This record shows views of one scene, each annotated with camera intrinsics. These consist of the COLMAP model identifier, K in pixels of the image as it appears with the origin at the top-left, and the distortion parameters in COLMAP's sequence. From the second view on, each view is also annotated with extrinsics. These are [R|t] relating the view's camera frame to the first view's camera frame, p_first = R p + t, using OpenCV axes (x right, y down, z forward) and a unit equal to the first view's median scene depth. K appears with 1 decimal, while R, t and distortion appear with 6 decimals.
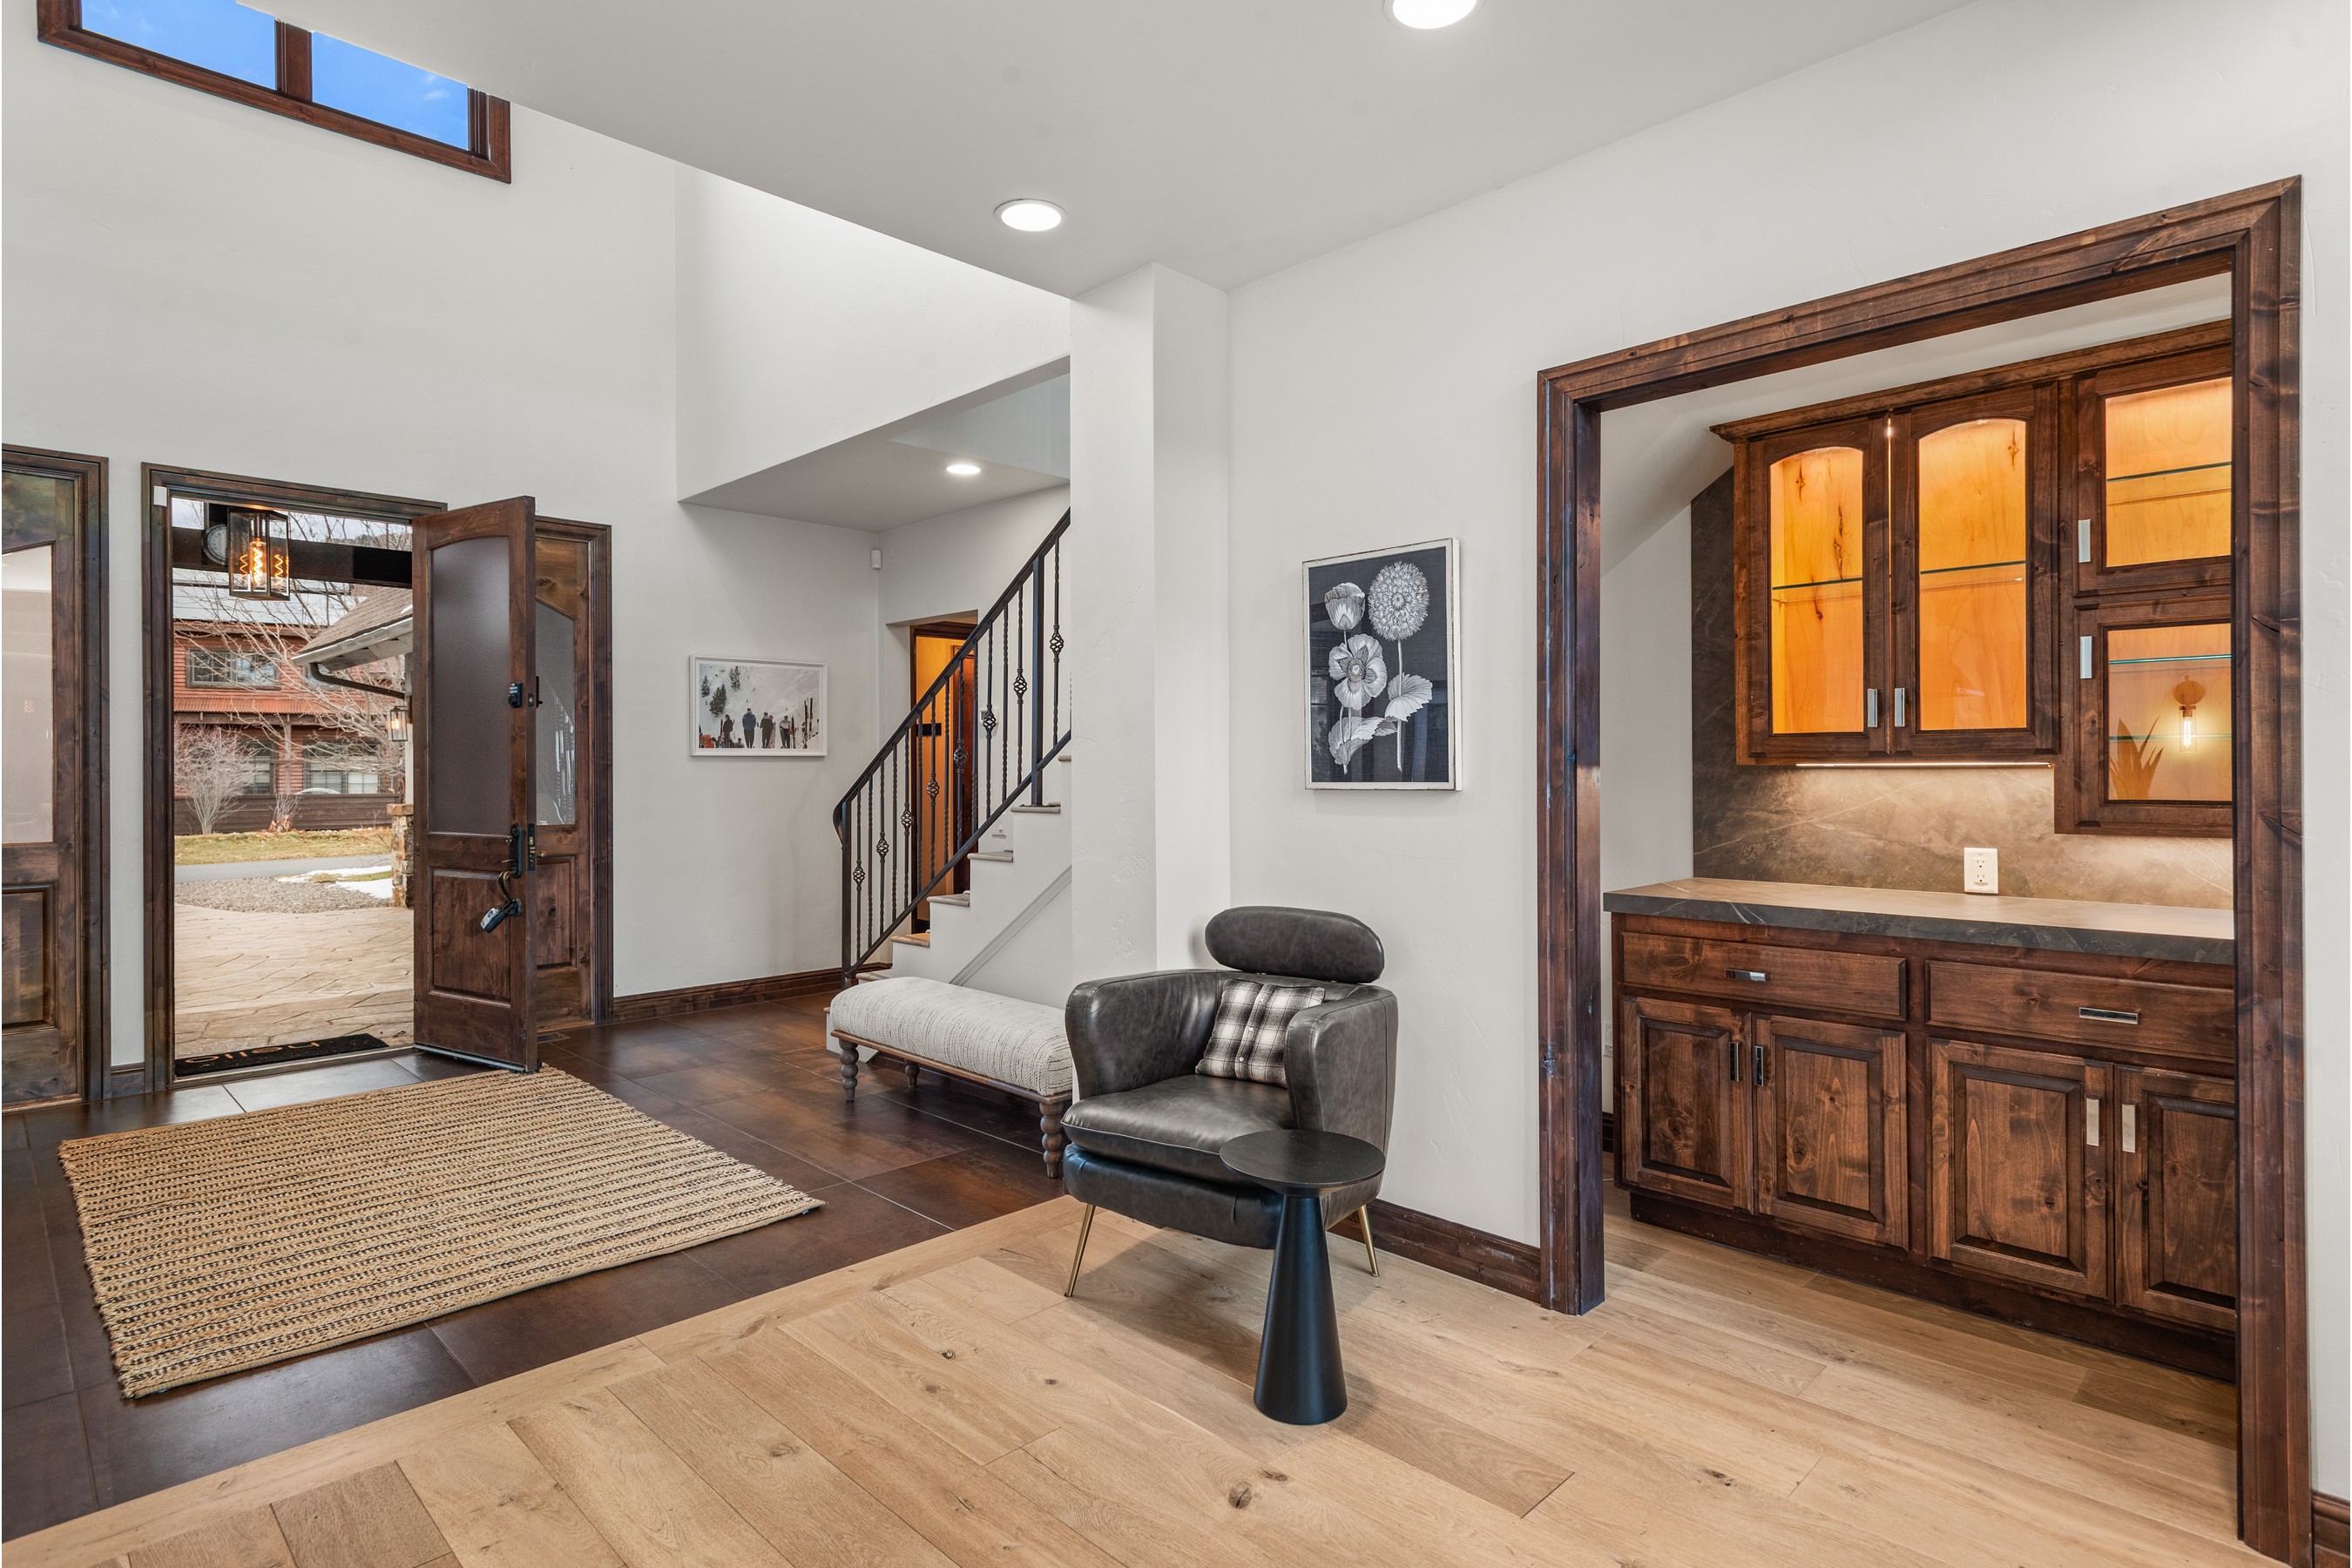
lens RADIAL K [[1218.0, 0, 1175.7], [0, 1218.0, 761.2], [0, 0, 1]] dist [0.002392, 0.000004]
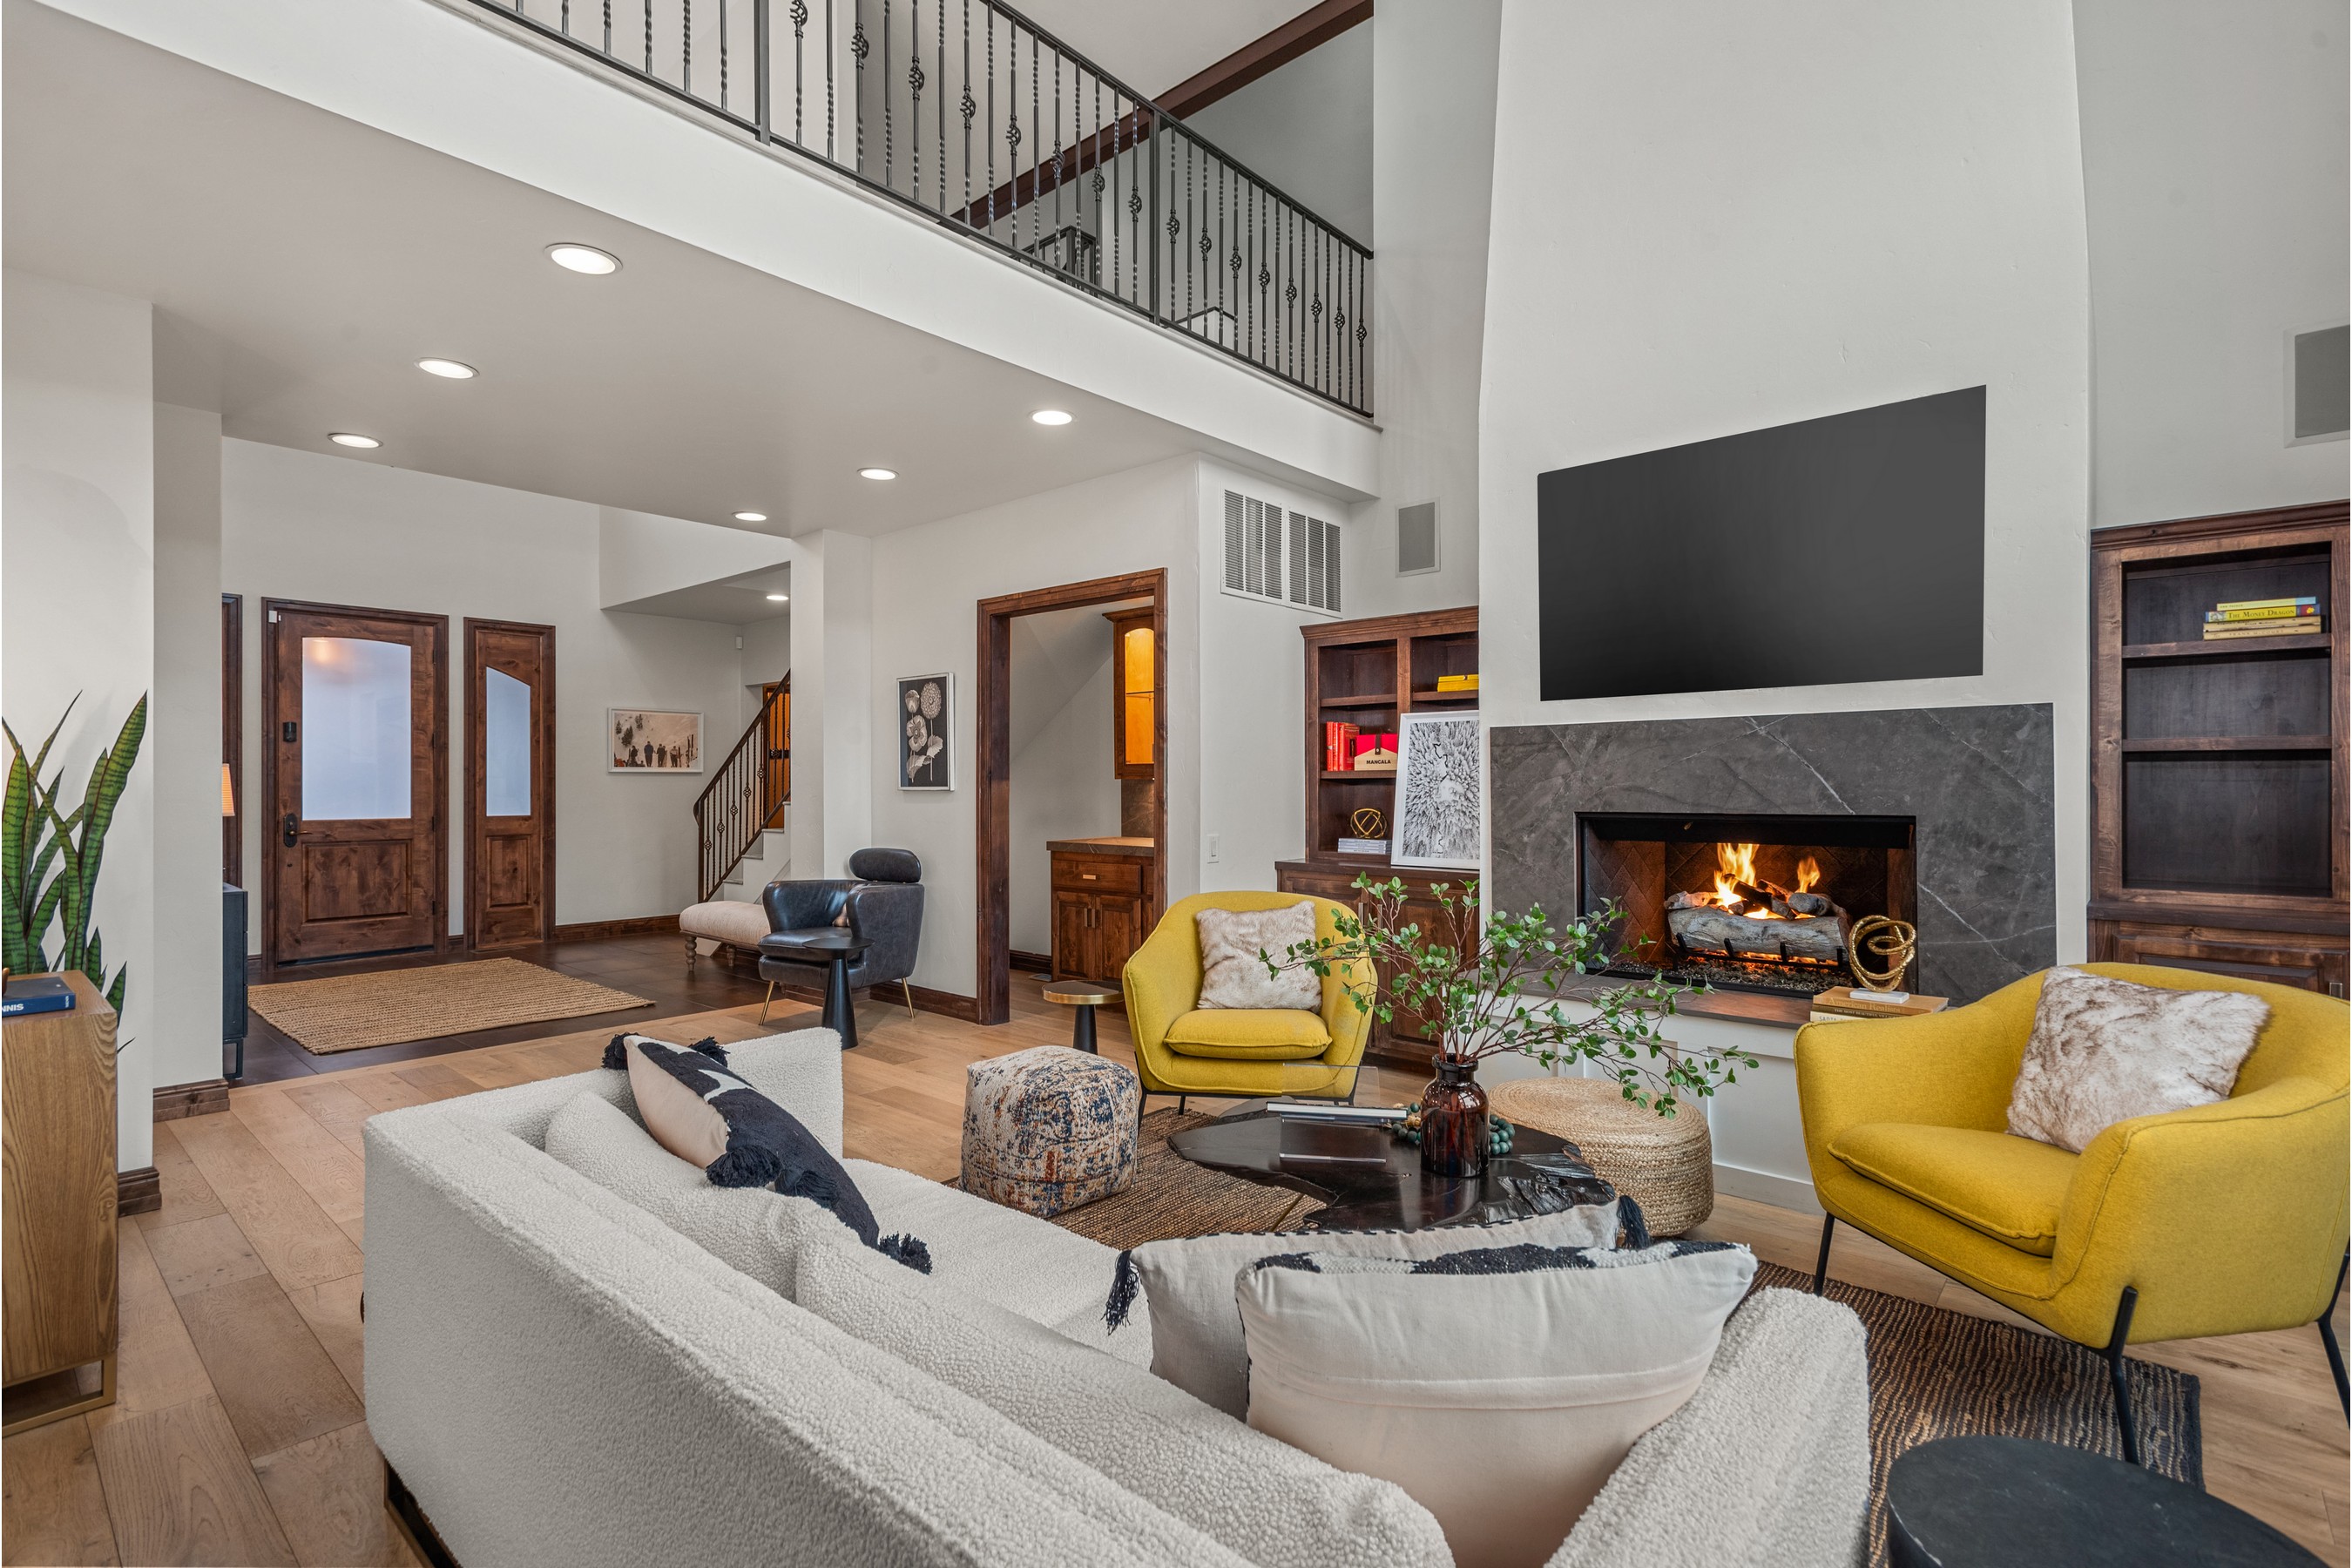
lens RADIAL K [[1090.0, 0, 1175.4], [0, 1090.0, 772.4], [0, 0, 1]] dist [0.018252, -0.007441]
pose [[0.998065, 0.003136, 0.062095, 0.462301], [-0.002905, 0.999989, -0.003809, -0.001113], [-0.062107, 0.003622, 0.998063, -0.858567]]
